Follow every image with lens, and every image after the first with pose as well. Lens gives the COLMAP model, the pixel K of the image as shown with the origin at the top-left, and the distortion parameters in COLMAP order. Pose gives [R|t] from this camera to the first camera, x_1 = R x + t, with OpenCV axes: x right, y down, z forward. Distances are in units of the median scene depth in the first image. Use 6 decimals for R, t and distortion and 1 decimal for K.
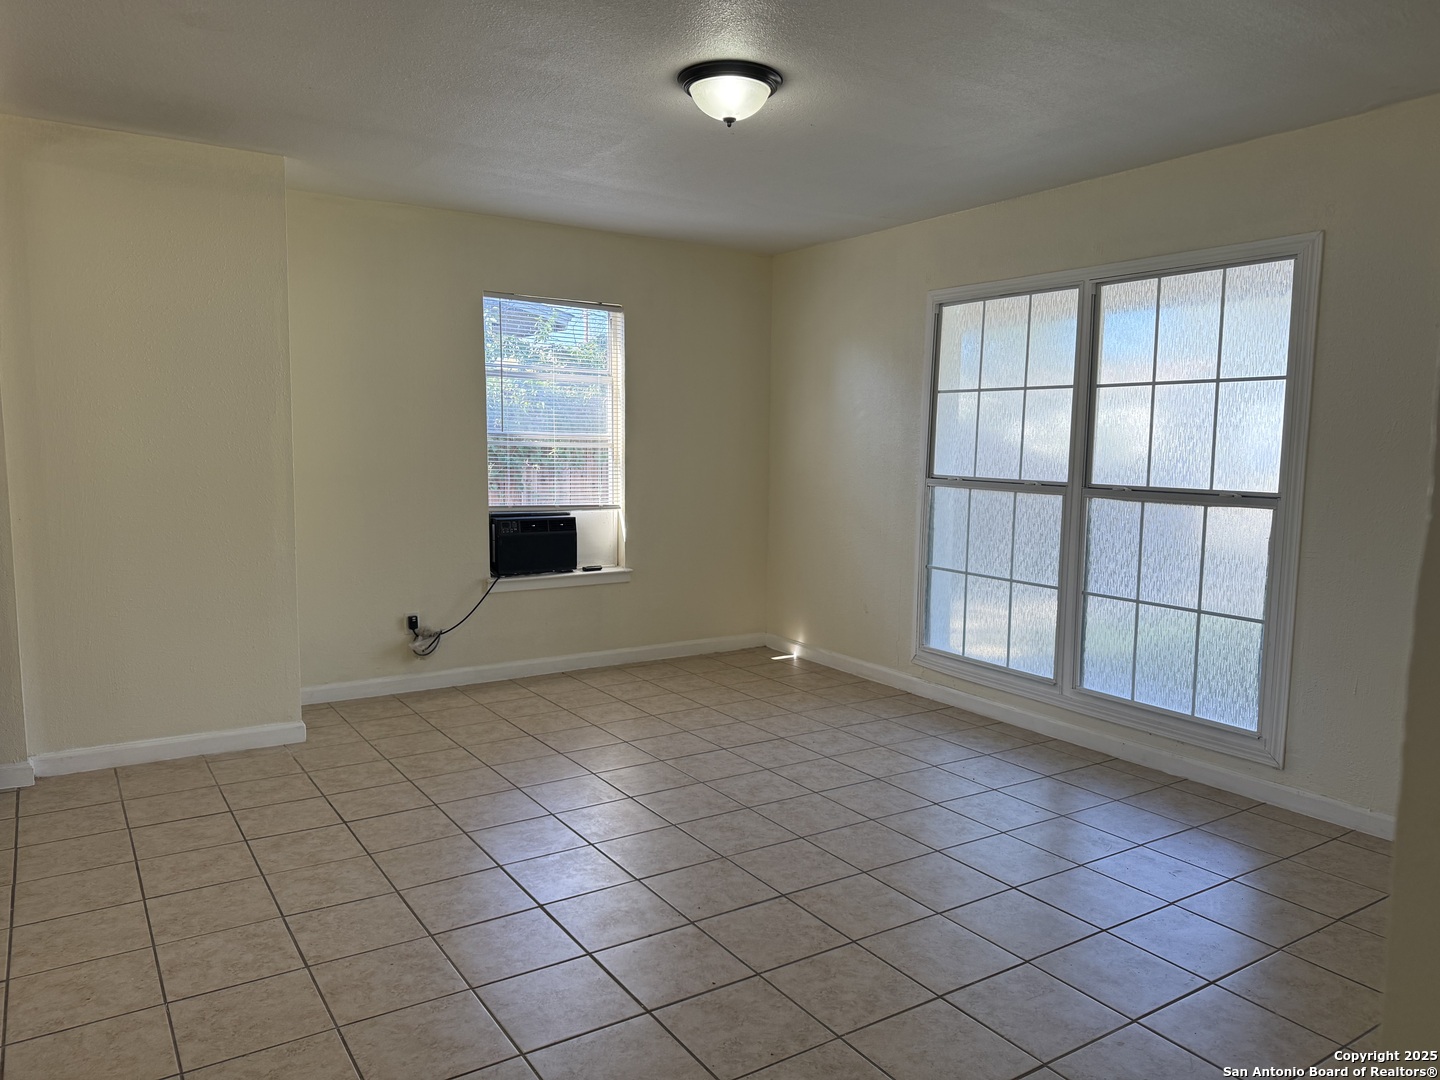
lens RADIAL K [[1017.9, 0, 720.4], [0, 1017.9, 542.1], [0, 0, 1]] dist [0.078671, -0.077597]
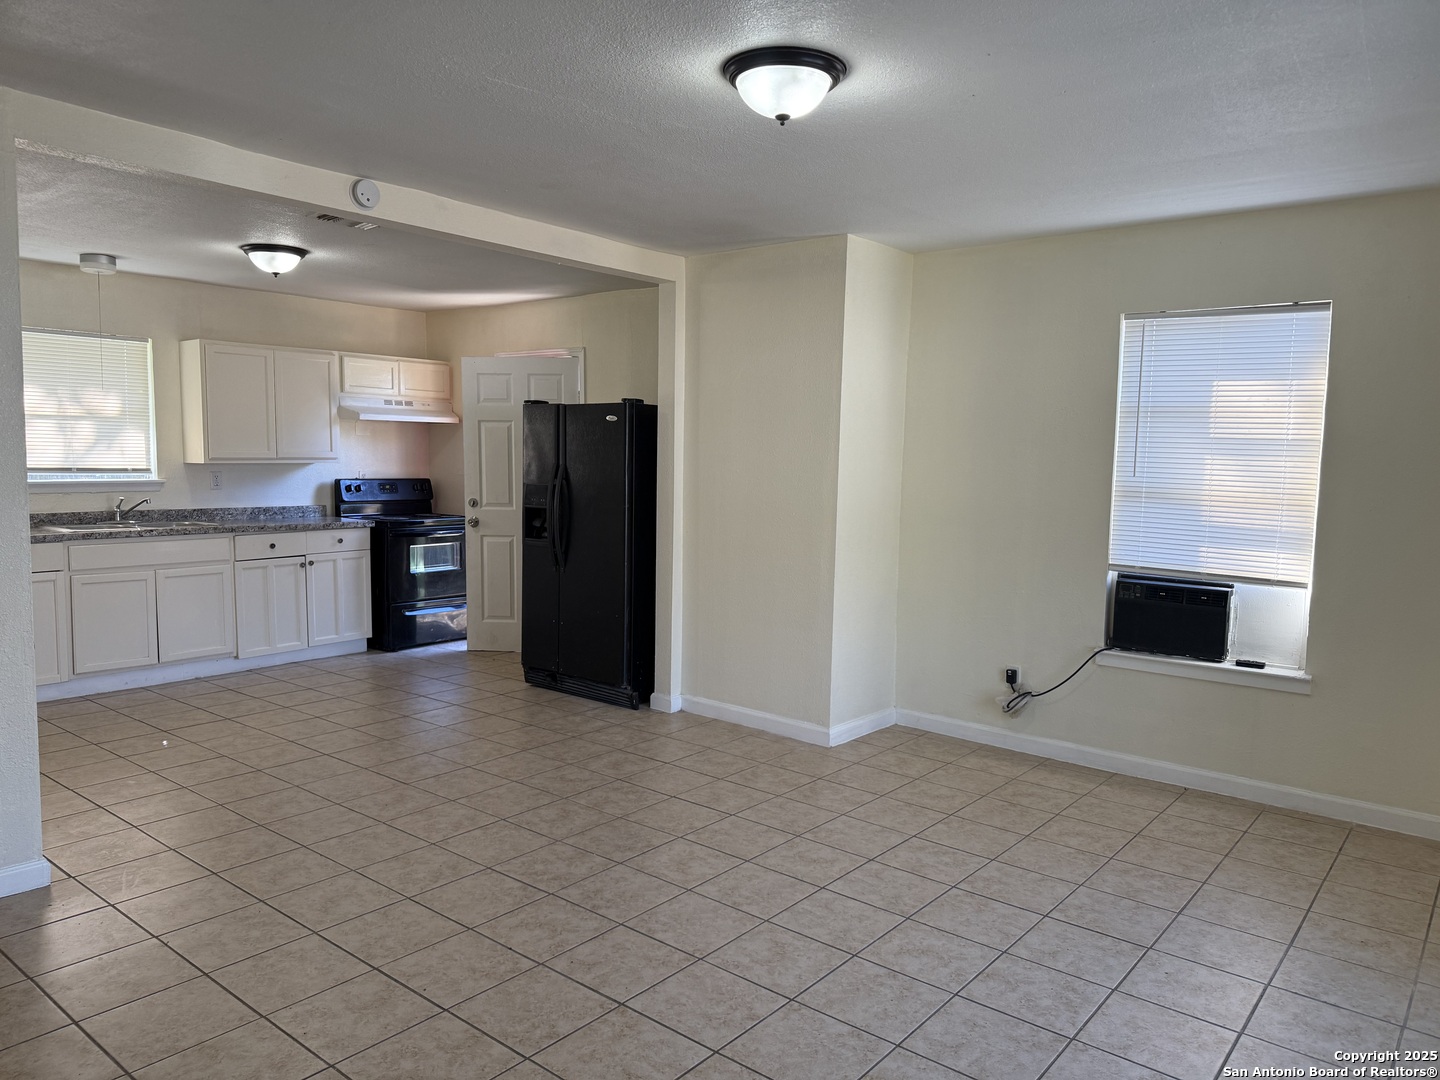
lens RADIAL K [[1017.9, 0, 713.1], [0, 1017.9, 542.2], [0, 0, 1]] dist [0.078671, -0.077597]
pose [[0.303653, 0.081391, -0.949300, 0.516776], [-0.118955, 0.991787, 0.046984, -0.056987], [0.945328, 0.098657, 0.310841, 0.443819]]
